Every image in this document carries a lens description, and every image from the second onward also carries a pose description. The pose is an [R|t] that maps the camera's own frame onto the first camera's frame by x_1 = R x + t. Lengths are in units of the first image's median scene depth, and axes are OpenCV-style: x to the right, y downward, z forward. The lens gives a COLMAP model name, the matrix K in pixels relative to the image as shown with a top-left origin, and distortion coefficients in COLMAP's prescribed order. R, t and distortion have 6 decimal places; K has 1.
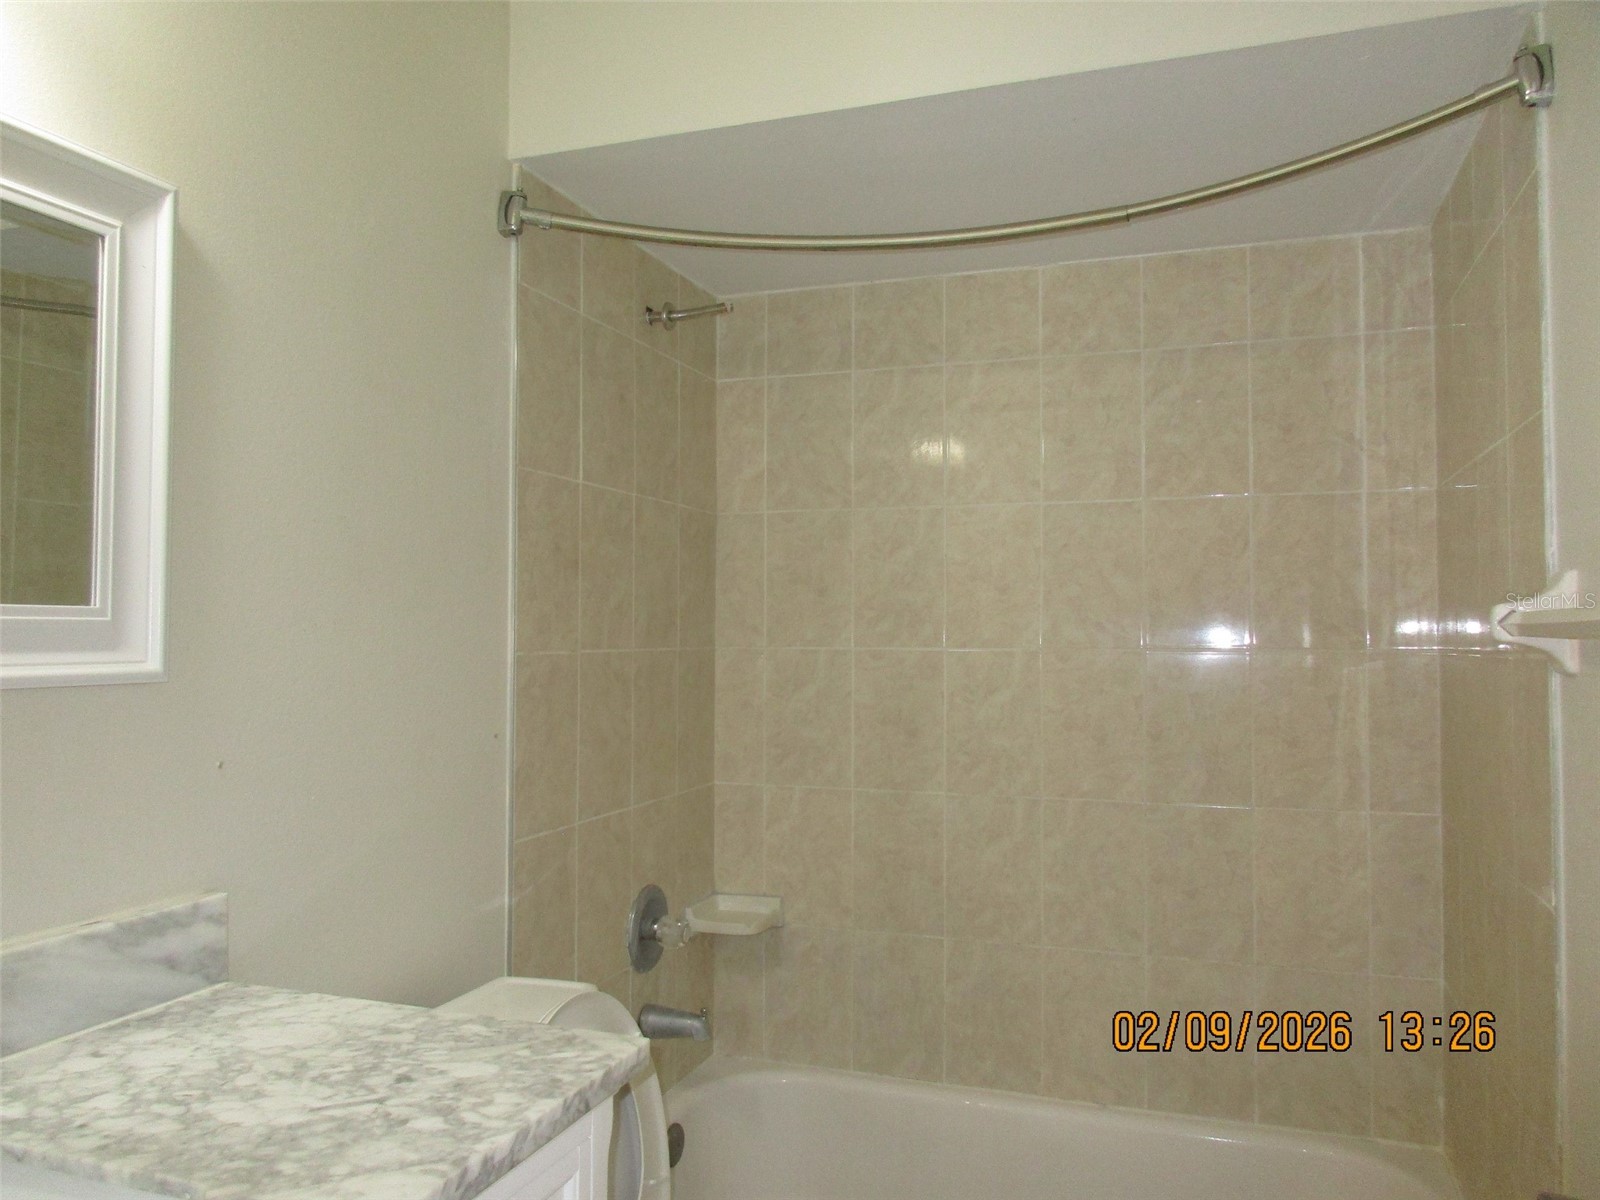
lens RADIAL K [[1195.0, 0, 811.9], [0, 1195.0, 595.9], [0, 0, 1]] dist [0.003203, -0.010897]
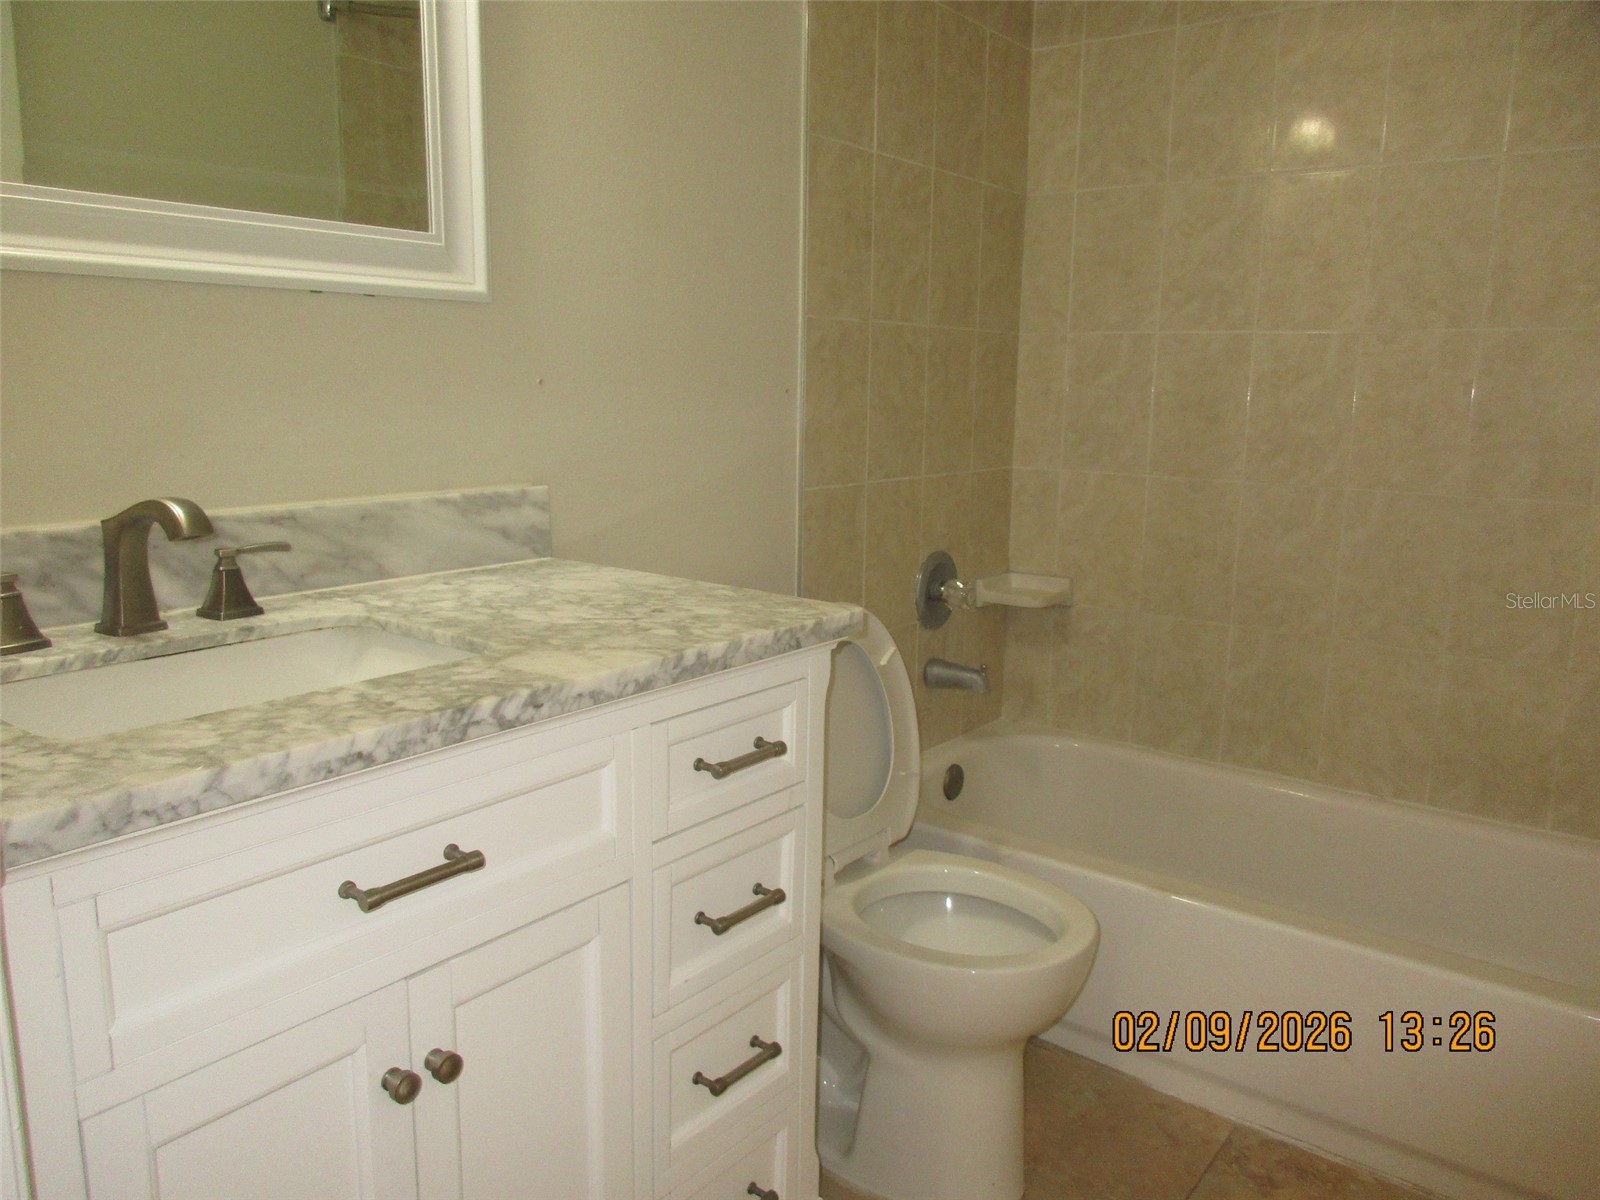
lens RADIAL K [[1195.0, 0, 811.9], [0, 1195.0, 595.9], [0, 0, 1]] dist [0.003203, -0.010897]
pose [[0.952373, 0.069191, -0.296983, 0.093198], [-0.005561, 0.977696, 0.209953, 0.067457], [0.304886, -0.198302, 0.931515, -0.053355]]
